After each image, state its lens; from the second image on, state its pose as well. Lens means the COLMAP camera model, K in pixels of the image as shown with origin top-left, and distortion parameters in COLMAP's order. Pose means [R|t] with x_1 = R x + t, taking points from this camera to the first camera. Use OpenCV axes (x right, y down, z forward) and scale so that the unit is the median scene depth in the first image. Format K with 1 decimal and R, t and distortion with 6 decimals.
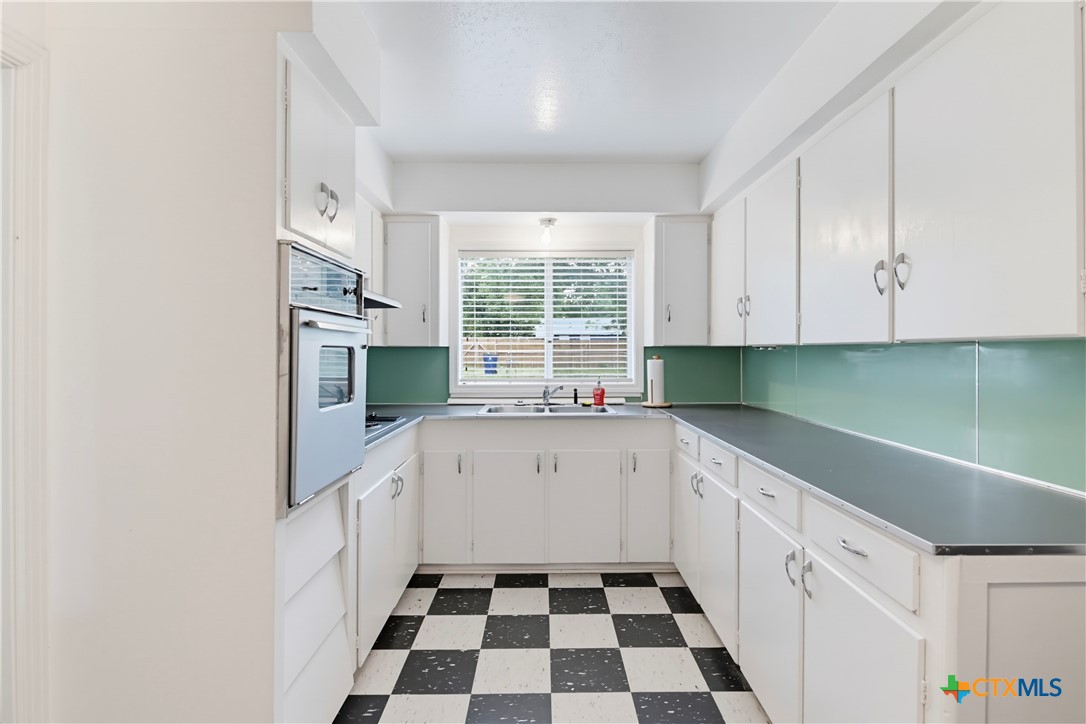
lens RADIAL K [[542.1, 0, 546.0], [0, 542.1, 349.1], [0, 0, 1]] dist [0.002969, 0.000287]
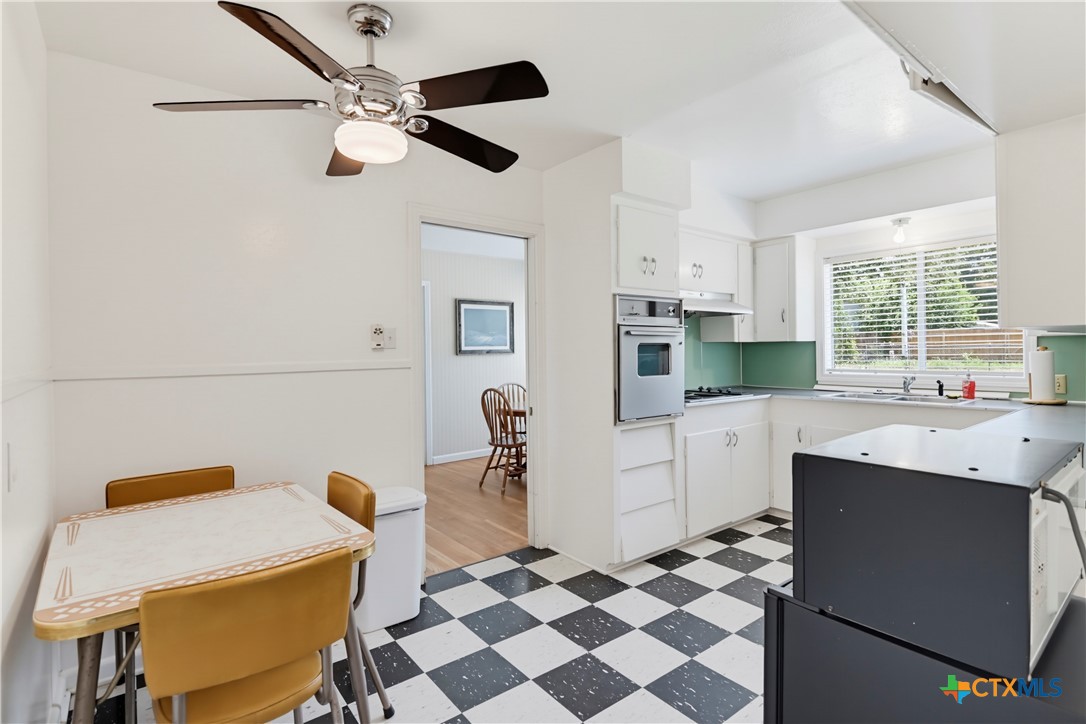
lens RADIAL K [[527.1, 0, 543.1], [0, 527.1, 350.0], [0, 0, 1]] dist [0.003564, 0.000044]
pose [[0.616234, -0.006999, -0.787532, 0.380477], [0.013806, 0.999903, 0.001917, 0.003962], [0.787442, -0.012054, 0.616271, -0.189844]]
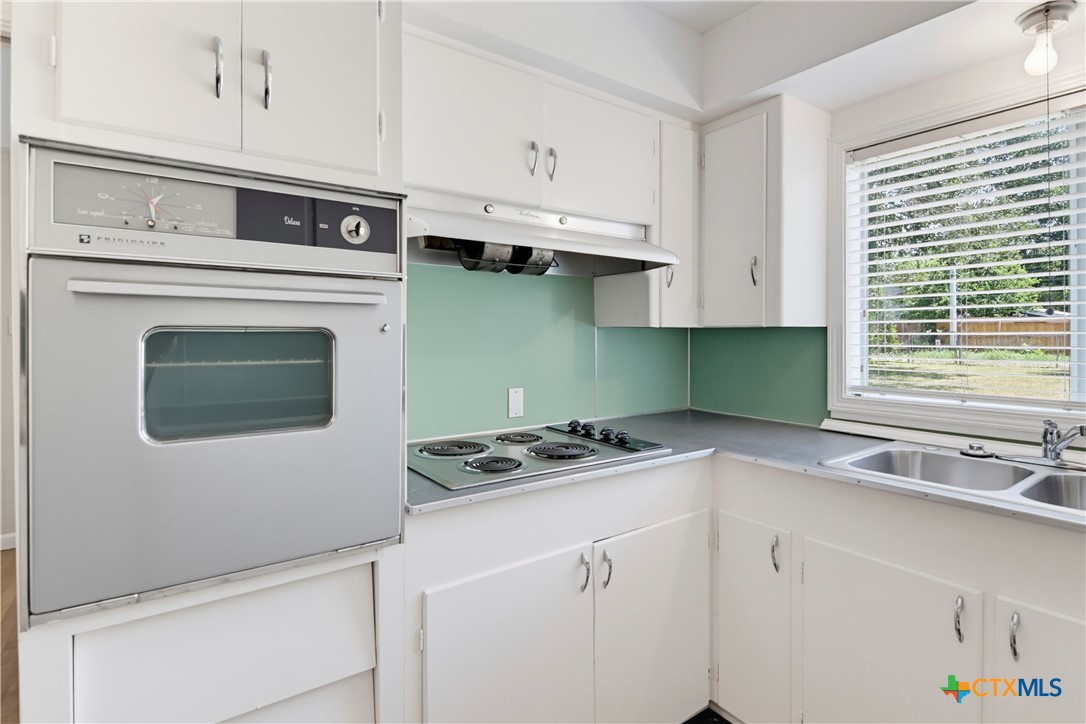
lens RADIAL K [[539.1, 0, 529.3], [0, 539.1, 338.6], [0, 0, 1]] dist [-0.012265, -0.000389]
pose [[0.568036, 0.002242, -0.823001, 0.109698], [0.005024, 0.999968, 0.006192, 0.002425], [0.822989, -0.007651, 0.568006, 0.449183]]
